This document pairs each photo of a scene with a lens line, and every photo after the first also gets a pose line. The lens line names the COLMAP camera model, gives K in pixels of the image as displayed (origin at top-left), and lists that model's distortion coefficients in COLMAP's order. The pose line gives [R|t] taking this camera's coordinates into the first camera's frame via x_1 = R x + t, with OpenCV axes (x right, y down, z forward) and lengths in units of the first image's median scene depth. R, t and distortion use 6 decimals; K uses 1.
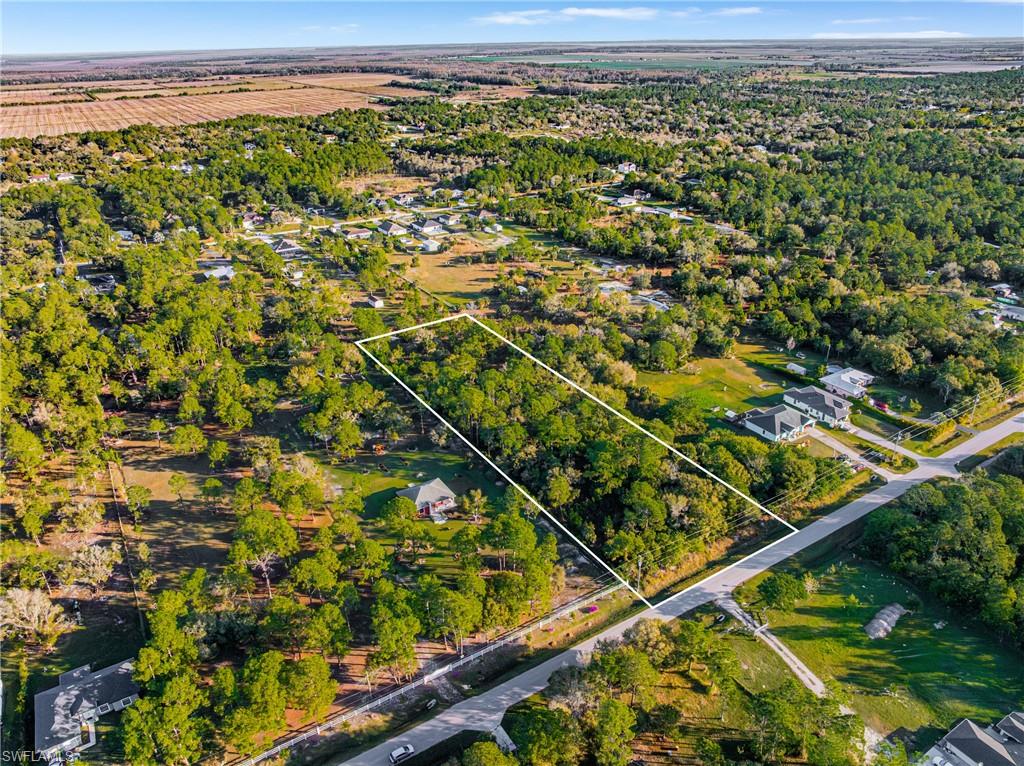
lens RADIAL K [[727.6, 0, 512.0], [0, 727.6, 383.0], [0, 0, 1]] dist [-0.061904, 0.031188]
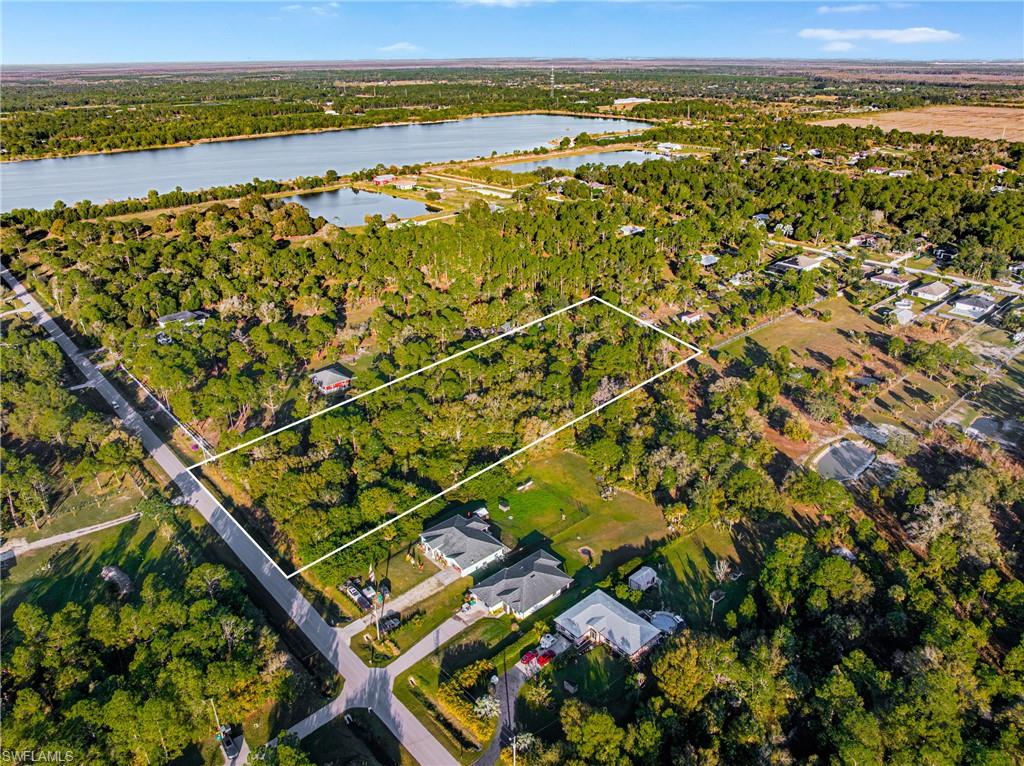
lens RADIAL K [[727.6, 0, 512.0], [0, 727.6, 383.0], [0, 0, 1]] dist [-0.061904, 0.031188]
pose [[0.166320, 0.423827, -0.890341, 0.610178], [-0.423546, 0.846088, 0.323641, -0.225545], [0.890475, 0.323273, 0.320232, 0.446934]]
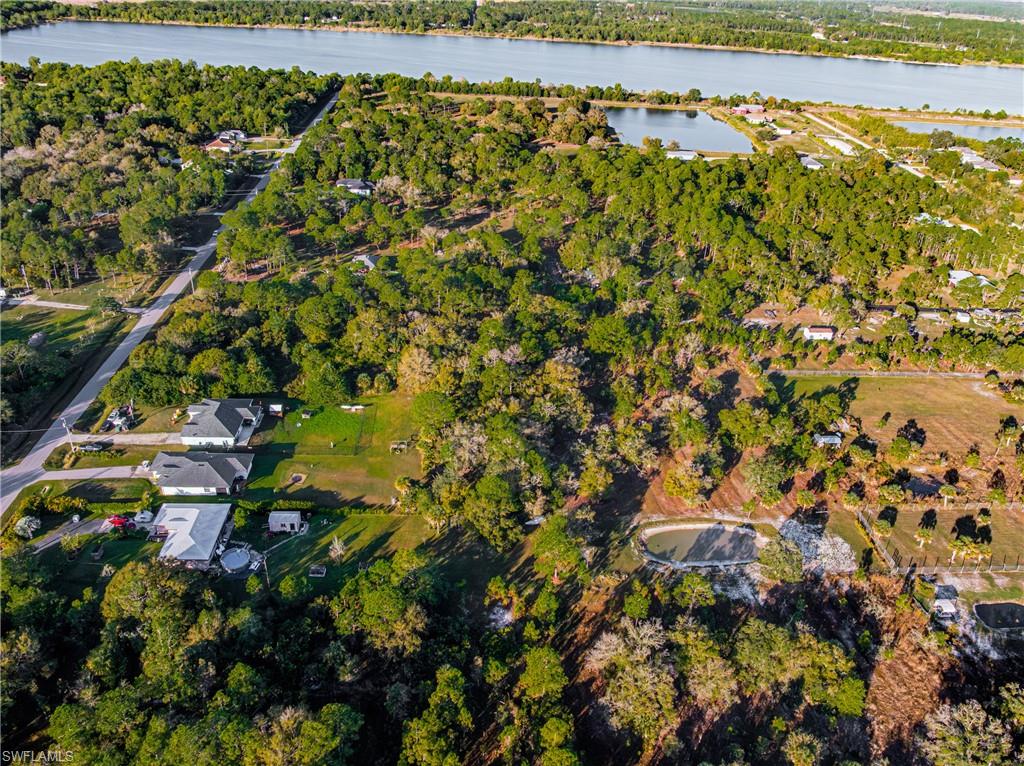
lens RADIAL K [[791.1, 0, 512.0], [0, 791.1, 383.0], [0, 0, 1]] dist [-0.075354, 0.054679]
pose [[-0.479492, 0.420225, -0.770388, 0.525347], [-0.423072, 0.658431, 0.622477, -0.395230], [0.768828, 0.624403, -0.137927, 0.812873]]
